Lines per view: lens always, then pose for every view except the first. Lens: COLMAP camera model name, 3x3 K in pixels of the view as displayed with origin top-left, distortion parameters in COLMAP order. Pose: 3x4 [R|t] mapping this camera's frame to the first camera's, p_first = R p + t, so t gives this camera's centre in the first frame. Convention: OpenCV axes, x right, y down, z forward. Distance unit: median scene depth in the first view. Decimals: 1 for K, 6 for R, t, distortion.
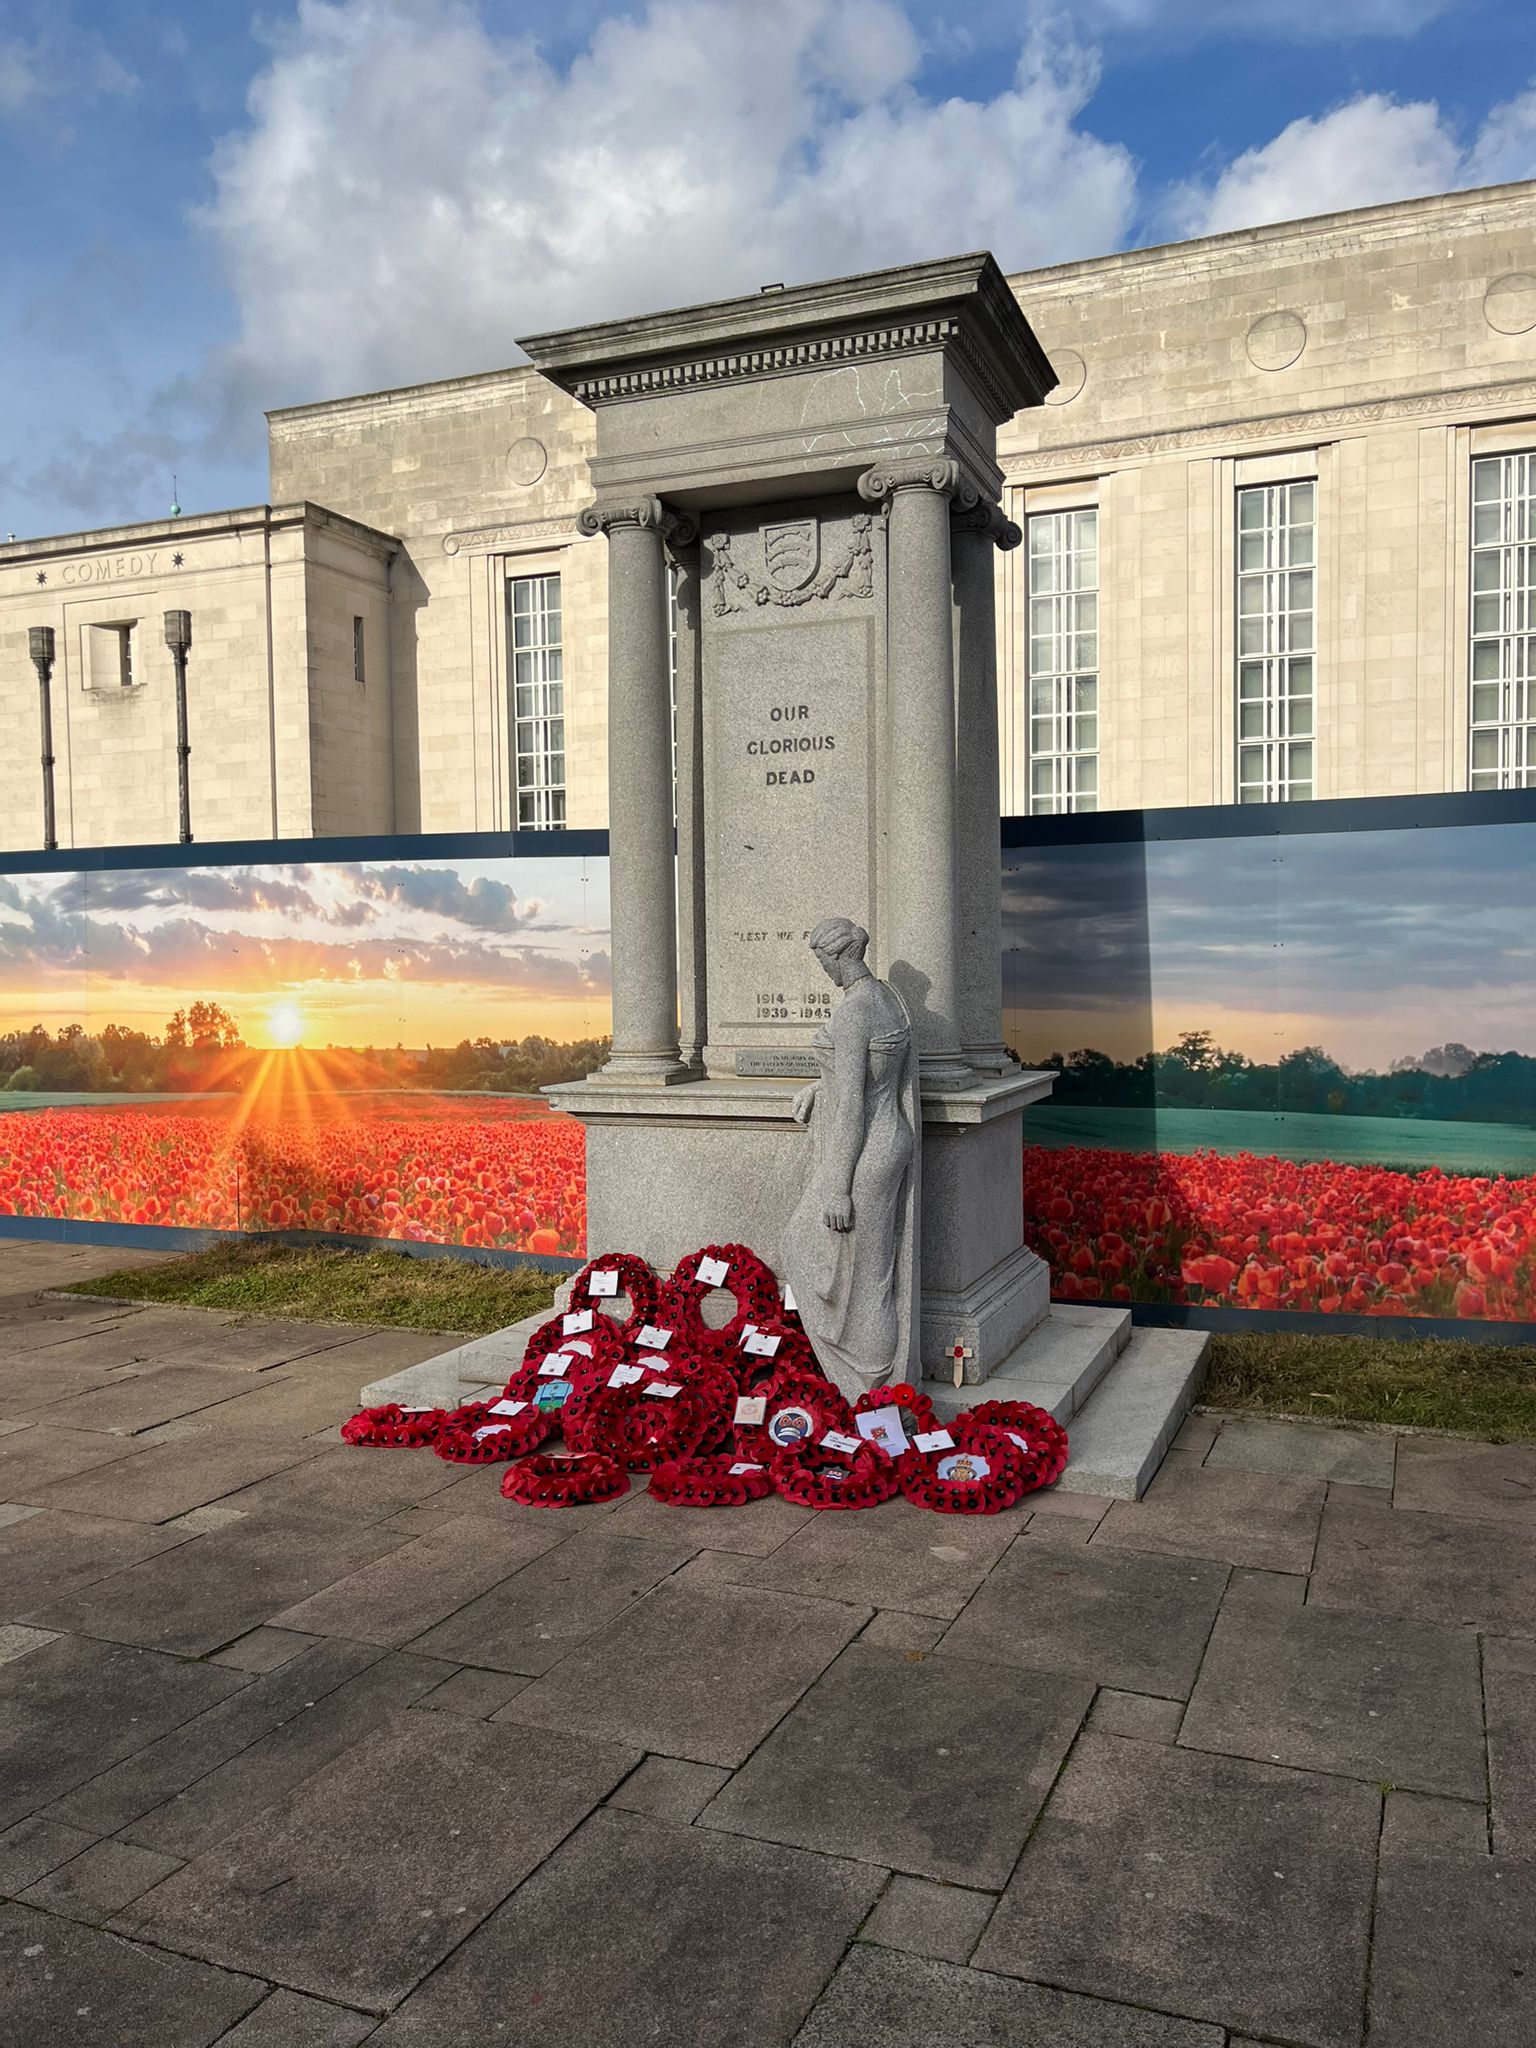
lens RADIAL K [[1533.7, 0, 772.1], [0, 1533.7, 1024.5], [0, 0, 1]] dist [0.044434, -0.022117]
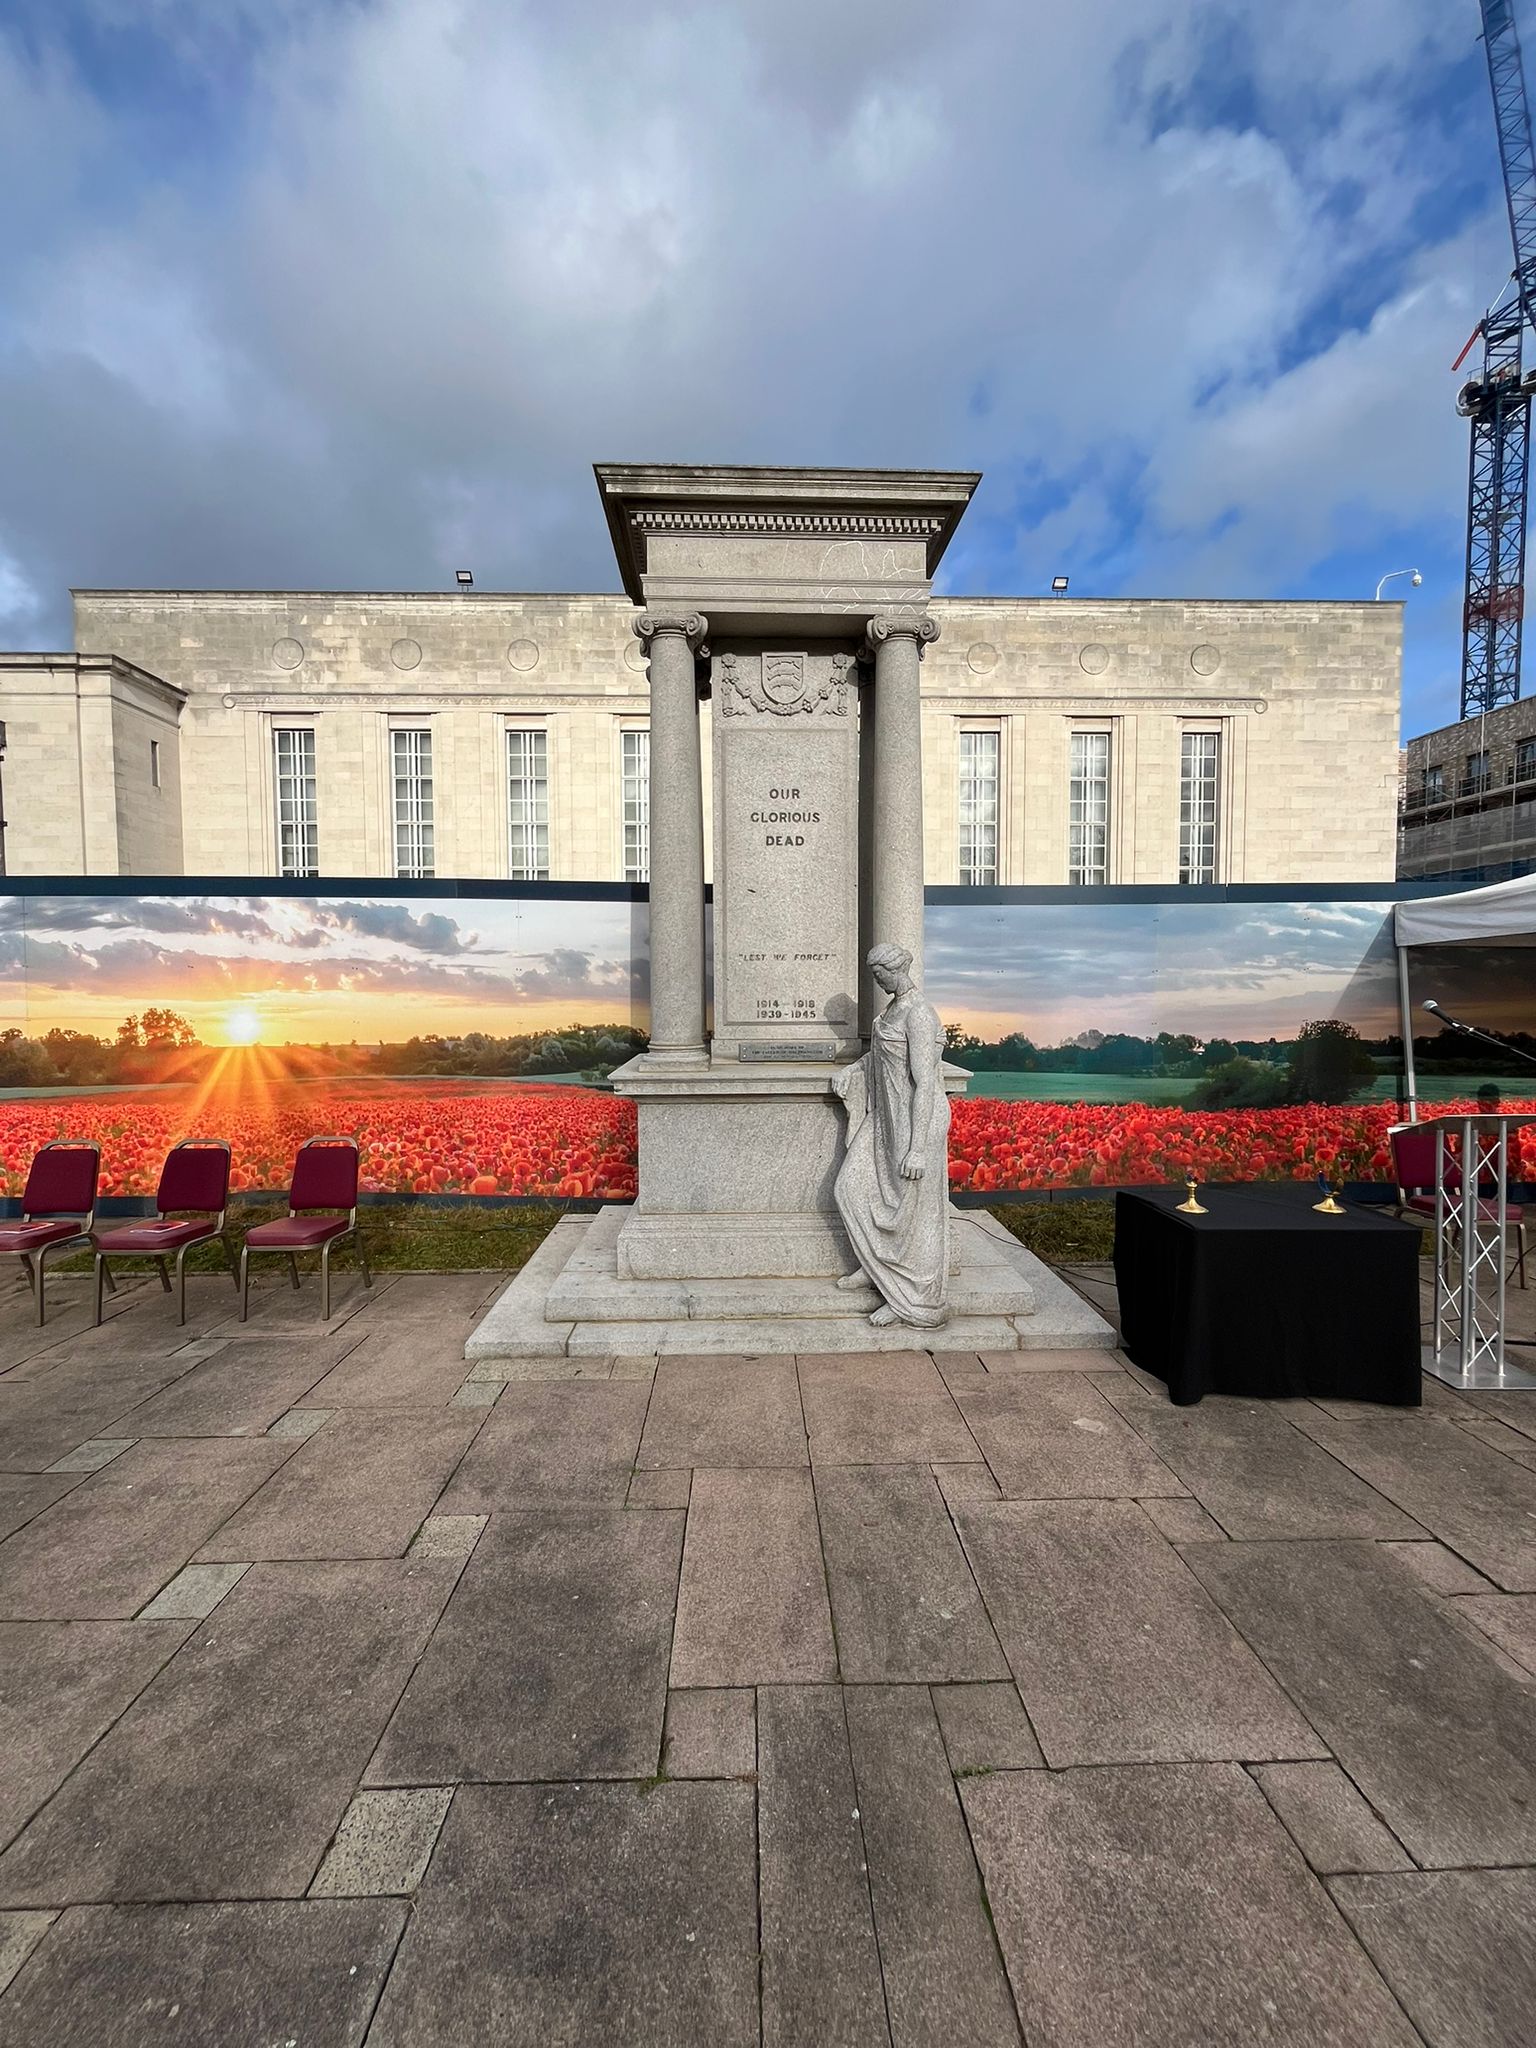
lens RADIAL K [[816.4, 0, 766.1], [0, 816.4, 1025.9], [0, 0, 1]] dist [-0.001865, 0.000880]
pose [[0.912902, -0.012568, 0.407985, -0.213744], [0.009466, 0.999909, 0.009623, -0.003227], [-0.408069, -0.004923, 0.912938, 0.246502]]
